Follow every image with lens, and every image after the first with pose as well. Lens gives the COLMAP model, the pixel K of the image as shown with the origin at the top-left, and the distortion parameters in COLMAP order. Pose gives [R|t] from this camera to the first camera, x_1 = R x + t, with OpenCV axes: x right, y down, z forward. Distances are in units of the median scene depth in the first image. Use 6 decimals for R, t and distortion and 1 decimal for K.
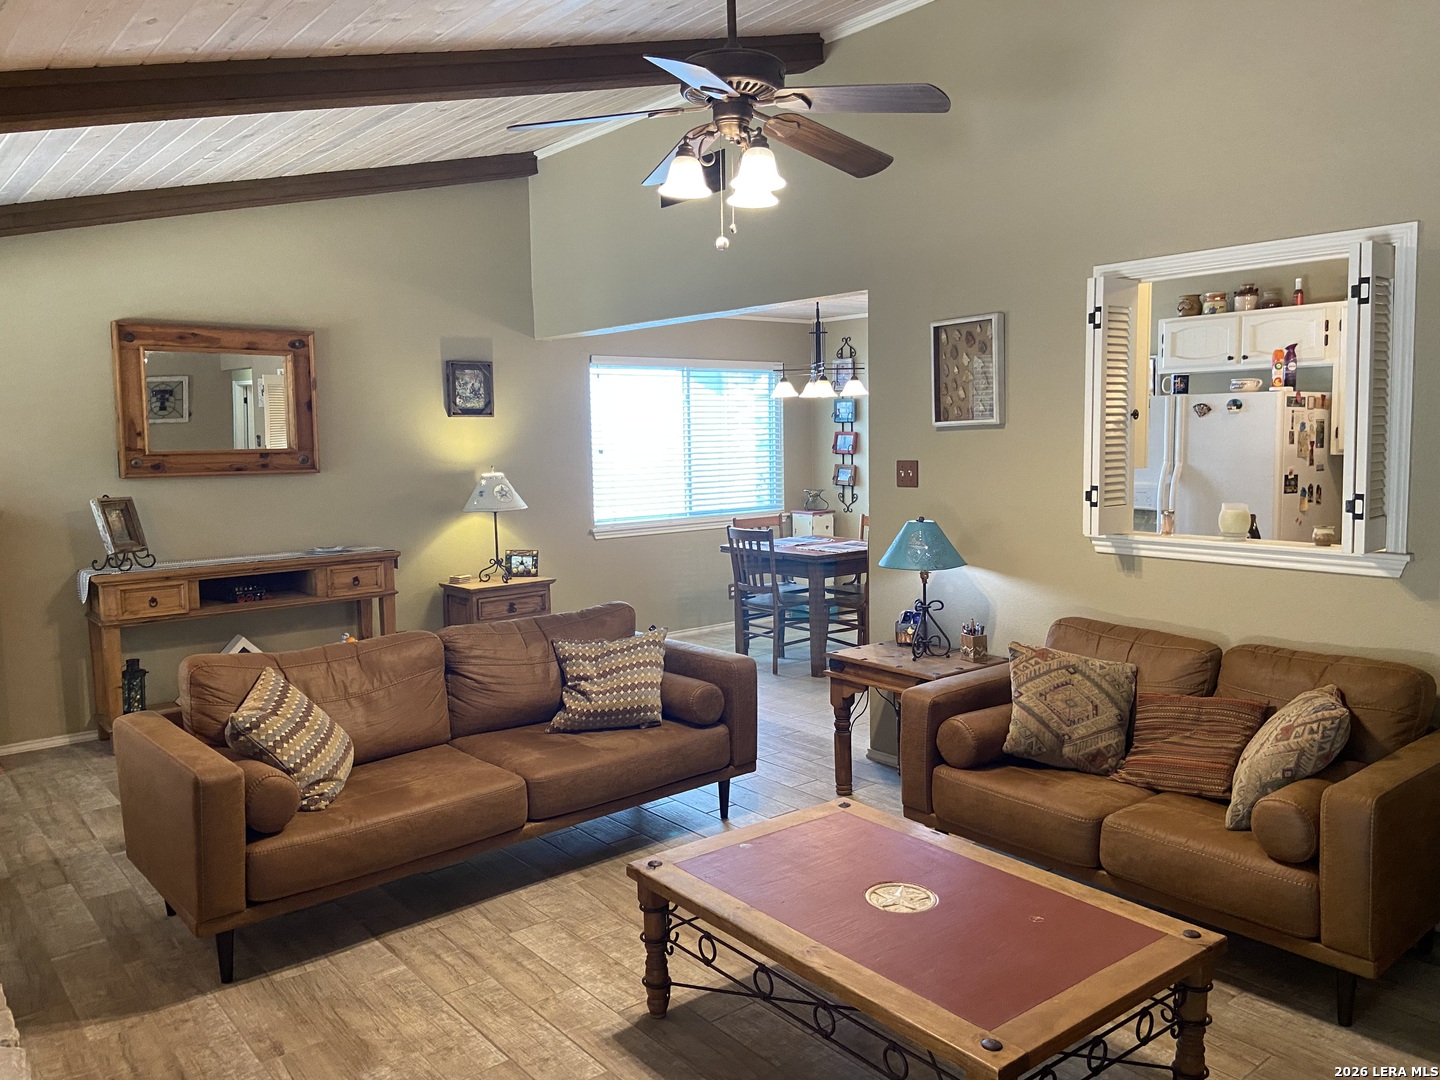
lens RADIAL K [[1081.8, 0, 718.3], [0, 1081.8, 544.8], [0, 0, 1]] dist [0.122272, -0.149396]
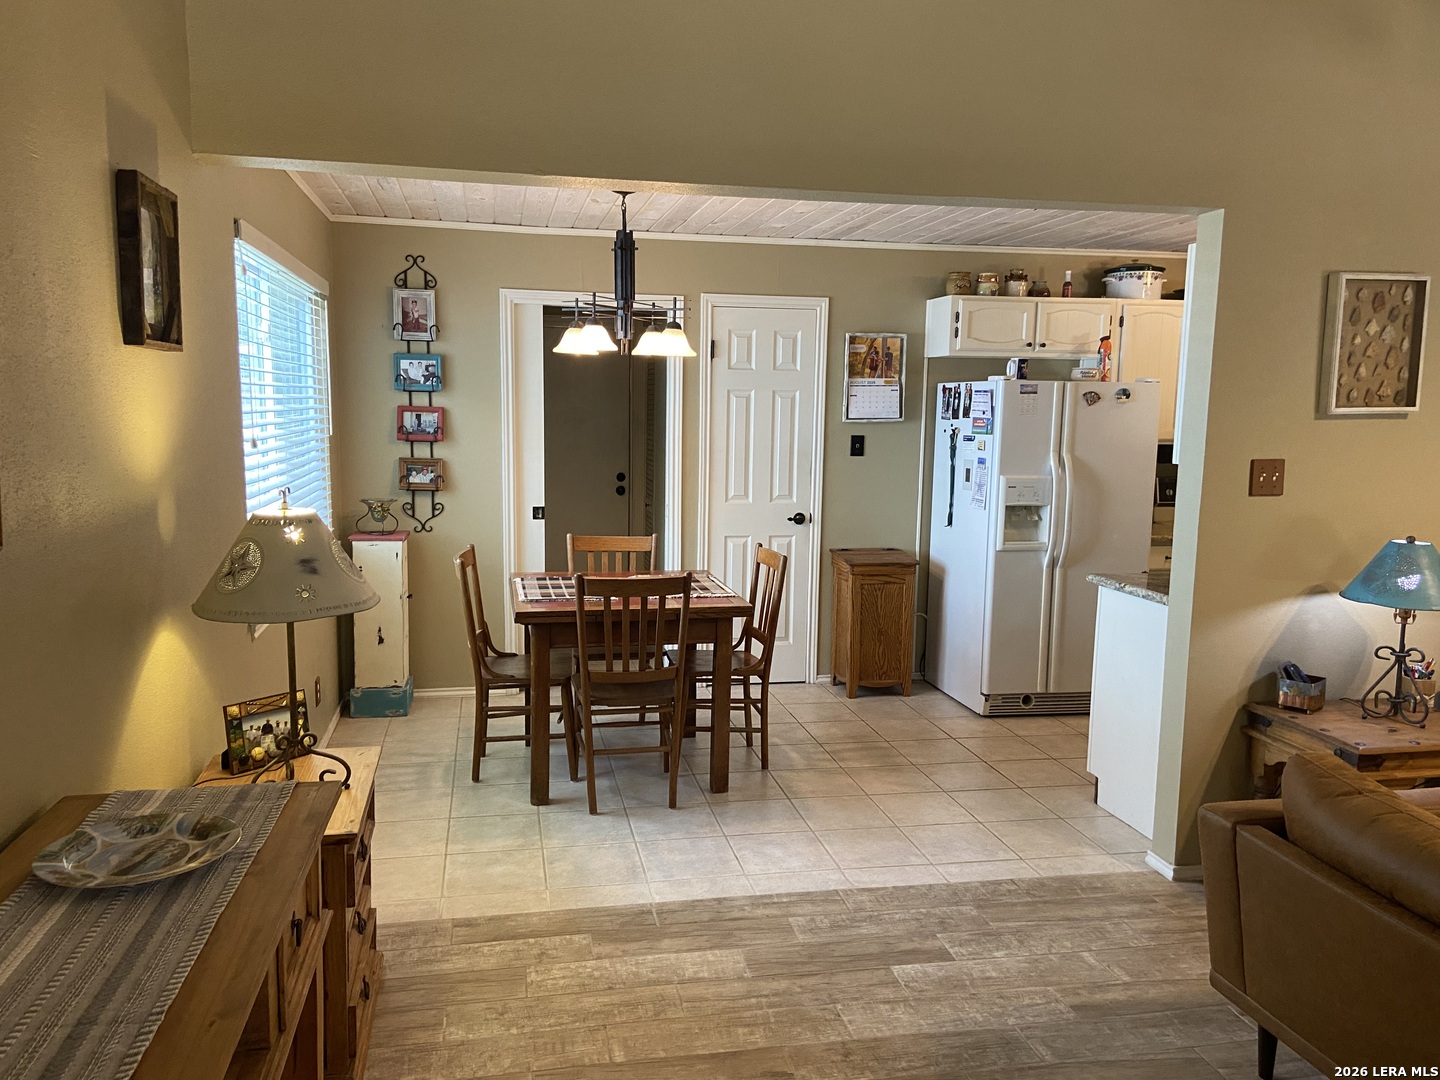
lens RADIAL K [[1081.8, 0, 737.7], [0, 1081.8, 547.2], [0, 0, 1]] dist [0.122272, -0.149396]
pose [[0.484477, -0.095272, 0.869601, -0.513925], [0.070817, 0.995061, 0.069564, -0.076644], [-0.871933, 0.027880, 0.488831, 0.757260]]
